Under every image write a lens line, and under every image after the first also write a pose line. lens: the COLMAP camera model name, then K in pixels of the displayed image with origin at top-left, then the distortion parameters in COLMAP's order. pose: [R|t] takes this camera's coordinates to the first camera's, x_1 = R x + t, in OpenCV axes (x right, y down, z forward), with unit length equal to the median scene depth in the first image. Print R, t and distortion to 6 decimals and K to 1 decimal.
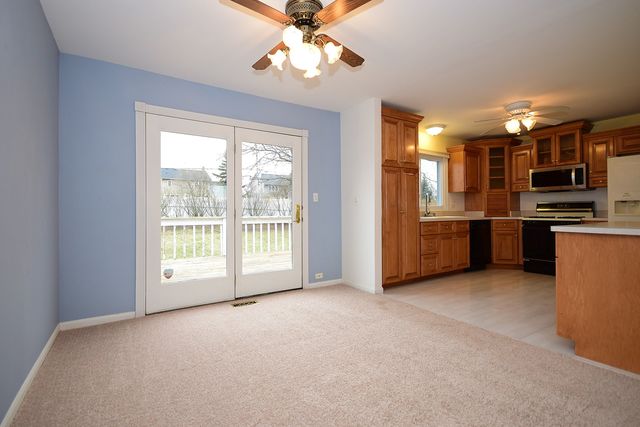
lens RADIAL K [[299.6, 0, 317.9], [0, 299.6, 208.3], [0, 0, 1]] dist [0.001391, -0.000242]
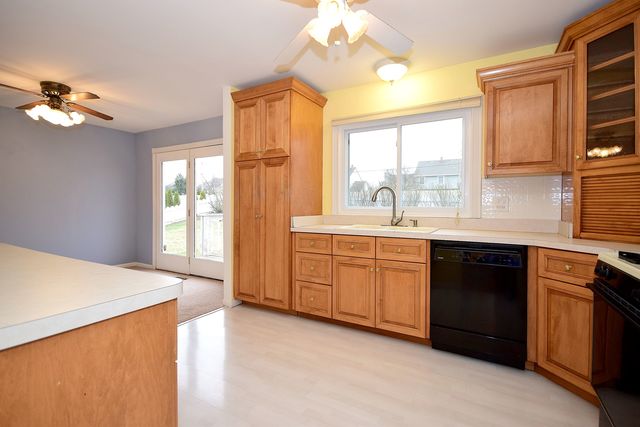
lens RADIAL K [[299.6, 0, 318.7], [0, 299.6, 209.3], [0, 0, 1]] dist [0.001391, -0.000242]
pose [[0.448668, 0.022829, -0.893407, 0.831280], [0.006242, 0.999569, 0.028677, -0.021830], [0.893677, -0.018443, 0.448332, 0.626738]]
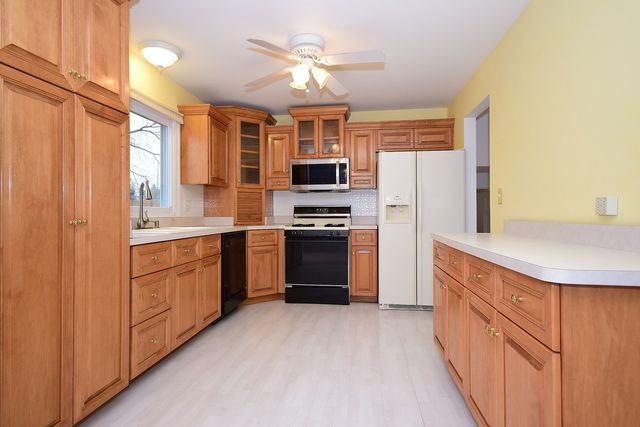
lens RADIAL K [[340.9, 0, 319.6], [0, 340.9, 212.1], [0, 0, 1]] dist [0.001570, 0.003101]
pose [[0.651122, 0.008423, 0.758926, 0.132026], [-0.010838, 0.999940, -0.001800, -0.001687], [-0.758895, -0.007053, 0.651174, 0.426833]]
